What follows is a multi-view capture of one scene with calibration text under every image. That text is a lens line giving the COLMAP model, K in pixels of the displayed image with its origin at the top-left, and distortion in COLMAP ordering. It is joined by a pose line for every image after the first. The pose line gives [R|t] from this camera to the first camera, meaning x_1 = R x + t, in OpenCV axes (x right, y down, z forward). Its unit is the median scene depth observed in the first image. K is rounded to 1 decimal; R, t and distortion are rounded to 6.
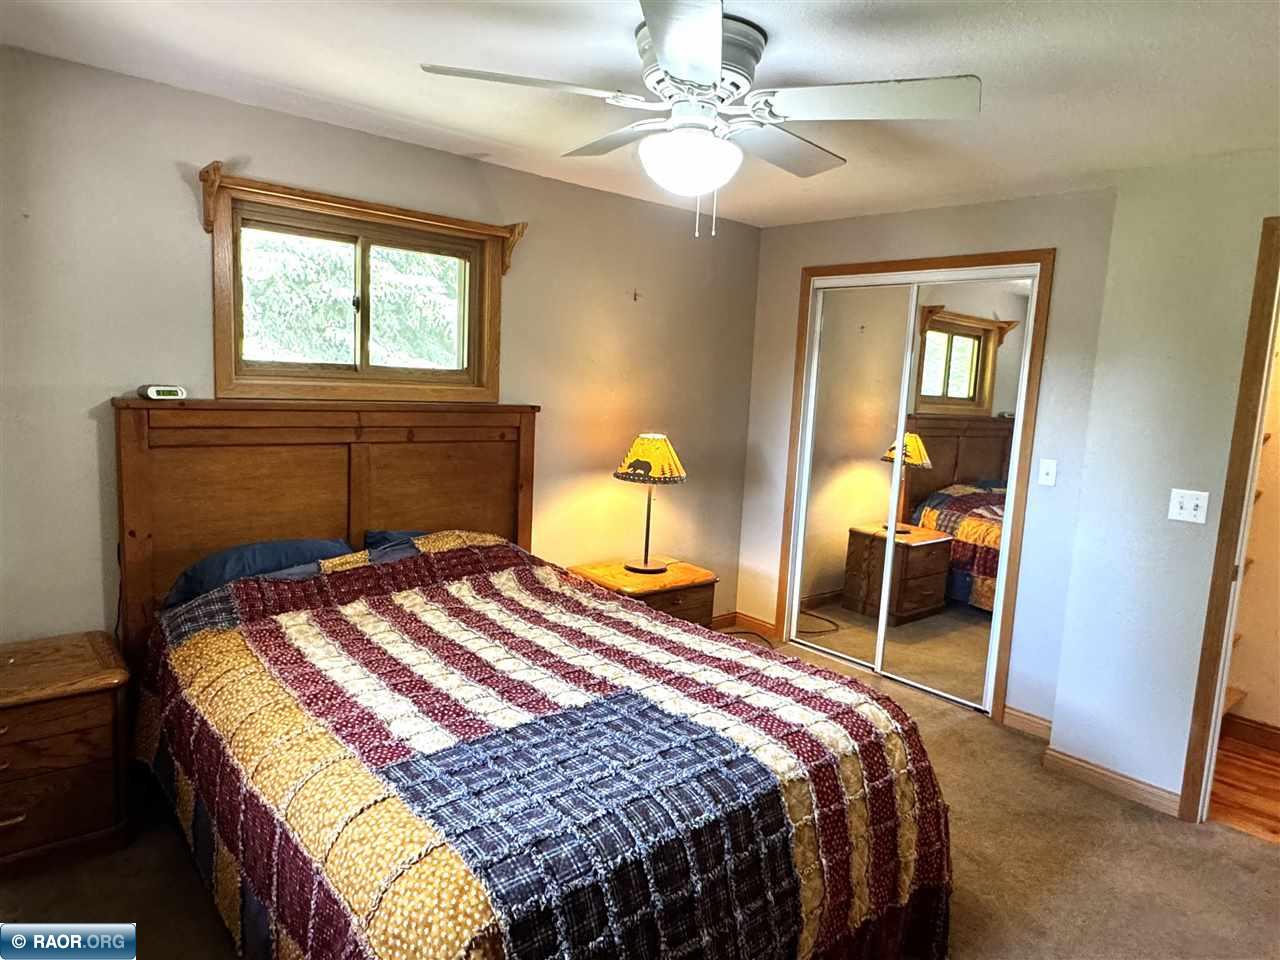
lens RADIAL K [[815.6, 0, 640.0], [0, 815.6, 480.0], [0, 0, 1]] dist [-0.000362, -0.000265]
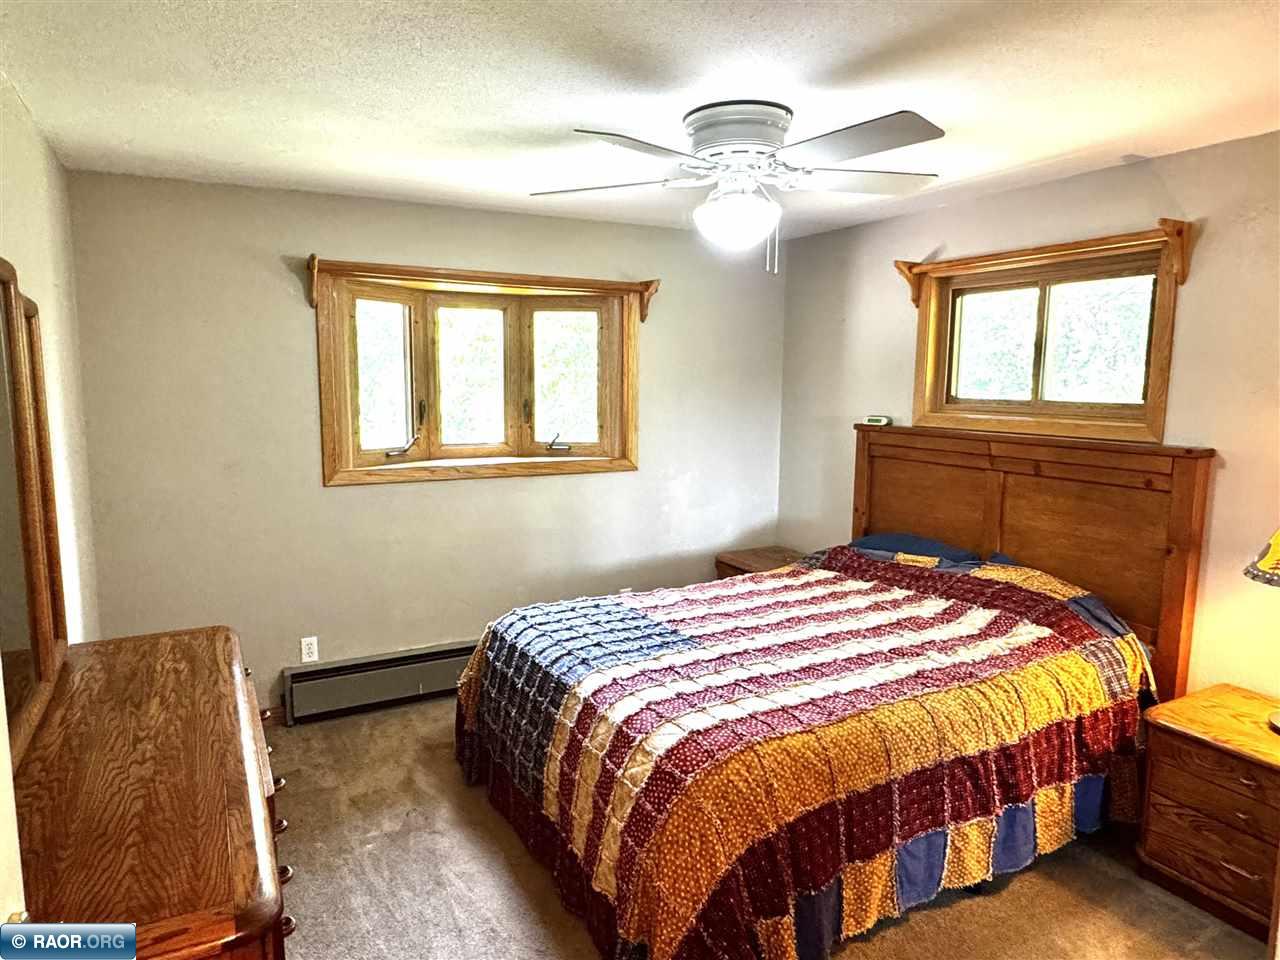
lens RADIAL K [[815.6, 0, 640.0], [0, 815.6, 480.0], [0, 0, 1]] dist [-0.000362, -0.000265]
pose [[-0.228248, 0.062017, -0.971626, 0.814915], [-0.152069, 0.983450, 0.098495, -0.066940], [0.961654, 0.170236, -0.215040, 0.764142]]
